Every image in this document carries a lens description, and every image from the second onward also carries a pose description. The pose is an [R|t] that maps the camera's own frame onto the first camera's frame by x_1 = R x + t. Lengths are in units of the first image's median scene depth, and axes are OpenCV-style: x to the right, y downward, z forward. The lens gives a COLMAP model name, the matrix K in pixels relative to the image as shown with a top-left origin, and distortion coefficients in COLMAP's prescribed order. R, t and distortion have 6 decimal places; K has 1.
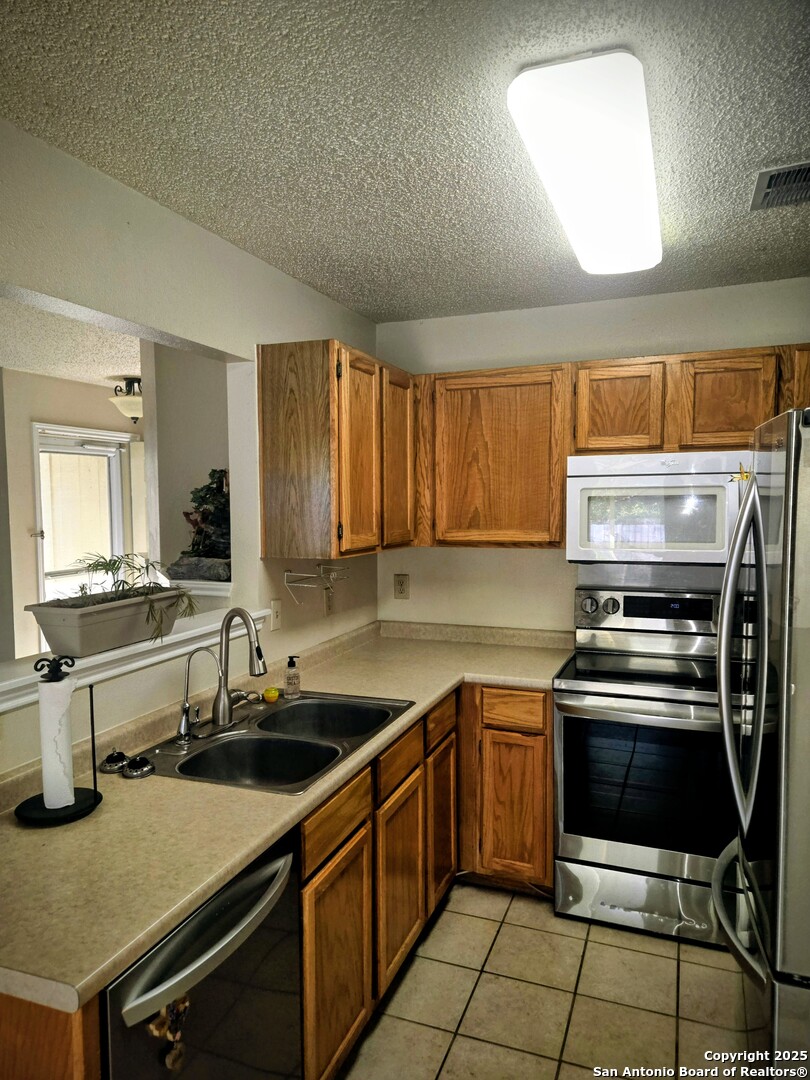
lens RADIAL K [[718.5, 0, 400.5], [0, 718.5, 543.8], [0, 0, 1]] dist [0.084627, -0.064301]
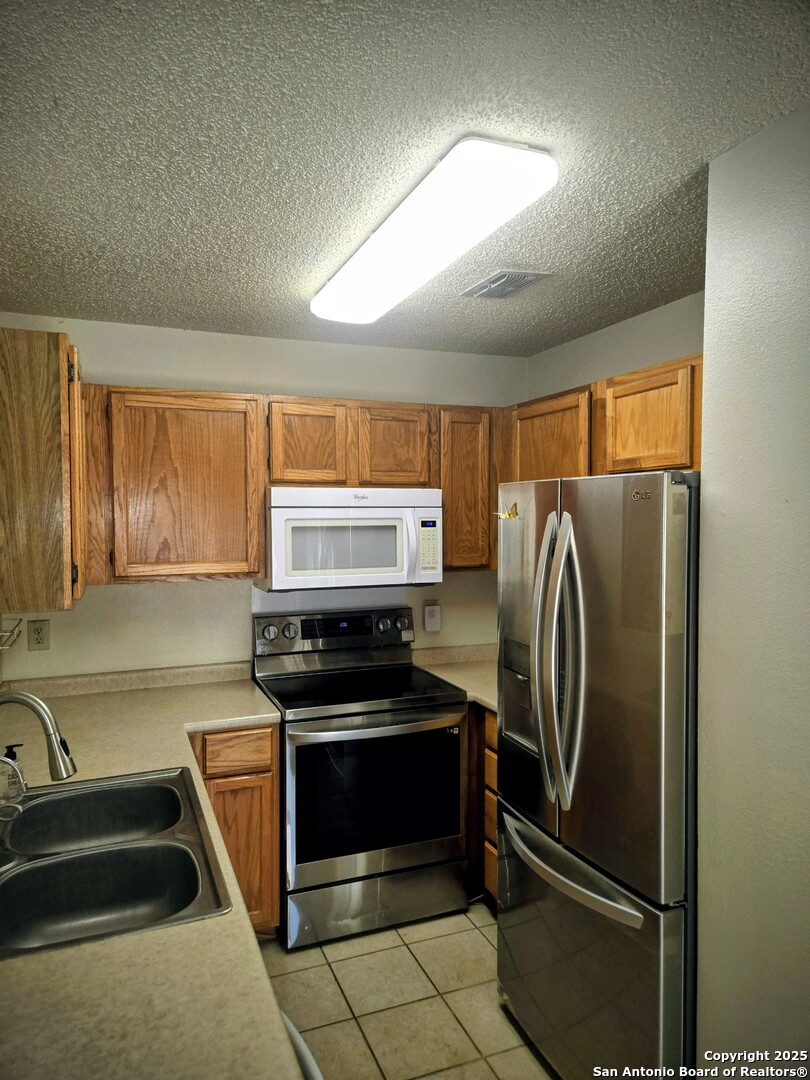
lens RADIAL K [[701.5, 0, 388.6], [0, 701.5, 538.9], [0, 0, 1]] dist [0.076615, -0.053485]
pose [[0.751731, -0.018222, 0.659218, -0.303961], [0.040428, 0.999011, -0.018488, -0.024638], [-0.658229, 0.040549, 0.751725, 0.161307]]
